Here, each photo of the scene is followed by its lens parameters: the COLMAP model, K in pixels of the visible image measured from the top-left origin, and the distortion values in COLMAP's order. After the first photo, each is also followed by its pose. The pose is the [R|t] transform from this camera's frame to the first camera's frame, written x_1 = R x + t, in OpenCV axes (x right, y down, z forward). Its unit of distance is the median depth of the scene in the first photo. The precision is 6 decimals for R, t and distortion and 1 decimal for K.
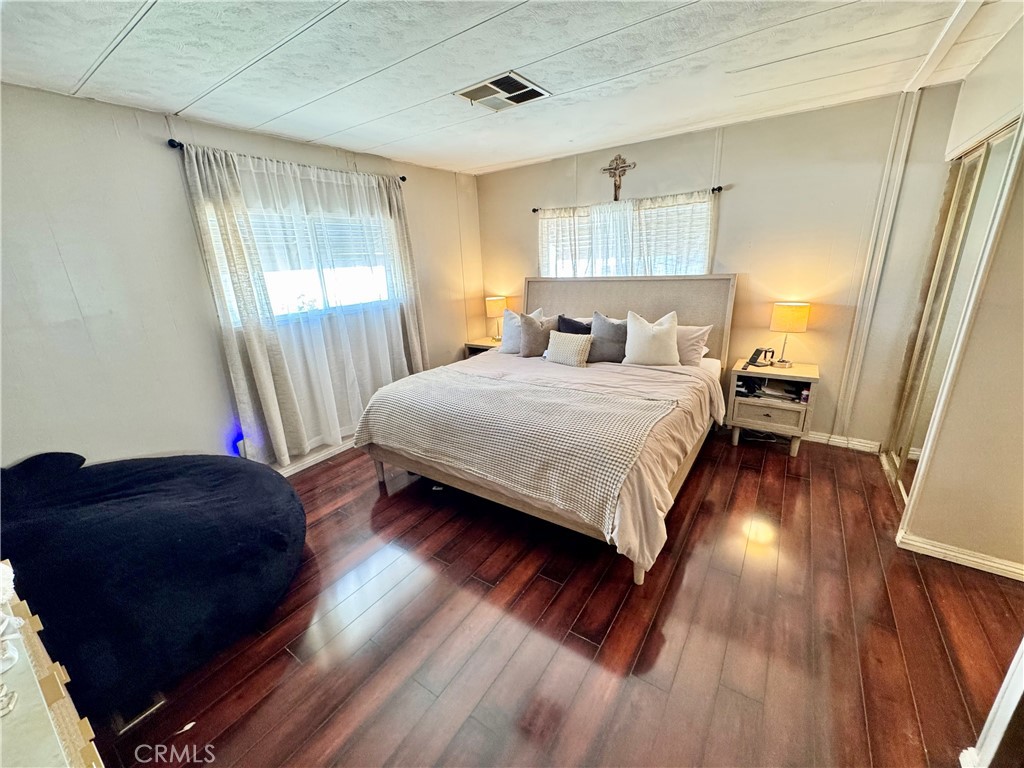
lens RADIAL K [[408.5, 0, 512.0], [0, 408.5, 384.0], [0, 0, 1]] dist [-0.000204, -0.000107]
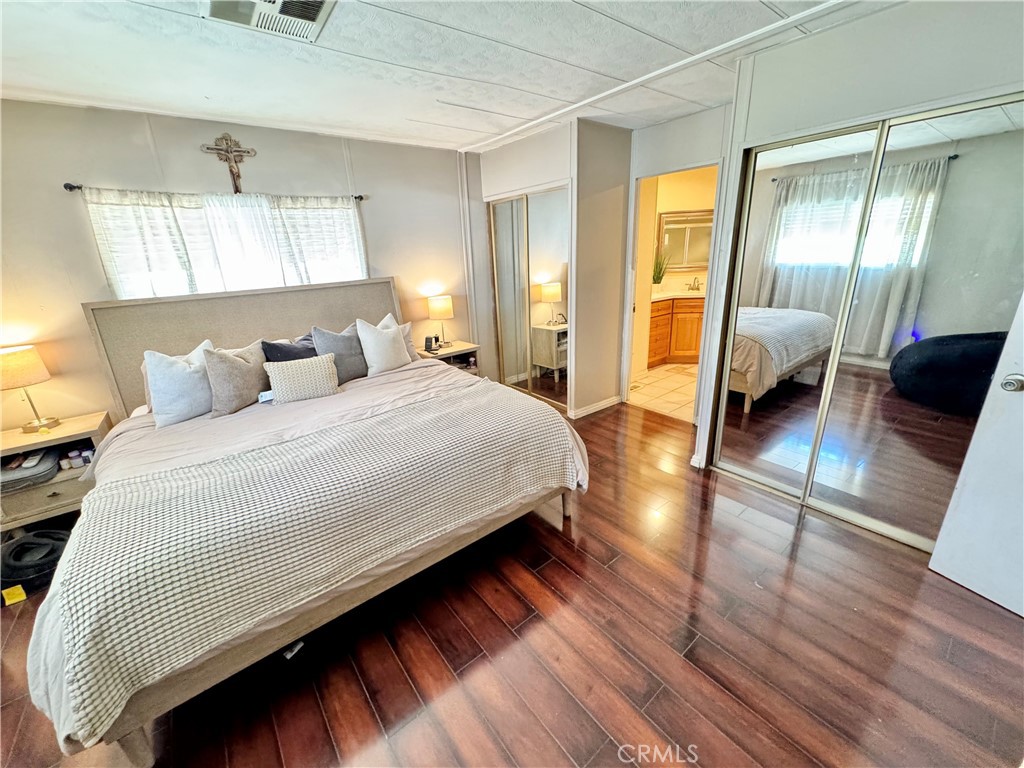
lens RADIAL K [[408.5, 0, 512.0], [0, 408.5, 384.0], [0, 0, 1]] dist [-0.000204, -0.000107]
pose [[0.292698, -0.271033, 0.916989, -0.515696], [0.314611, 0.932891, 0.175311, -0.100183], [-0.902966, 0.237182, 0.358326, 0.419908]]
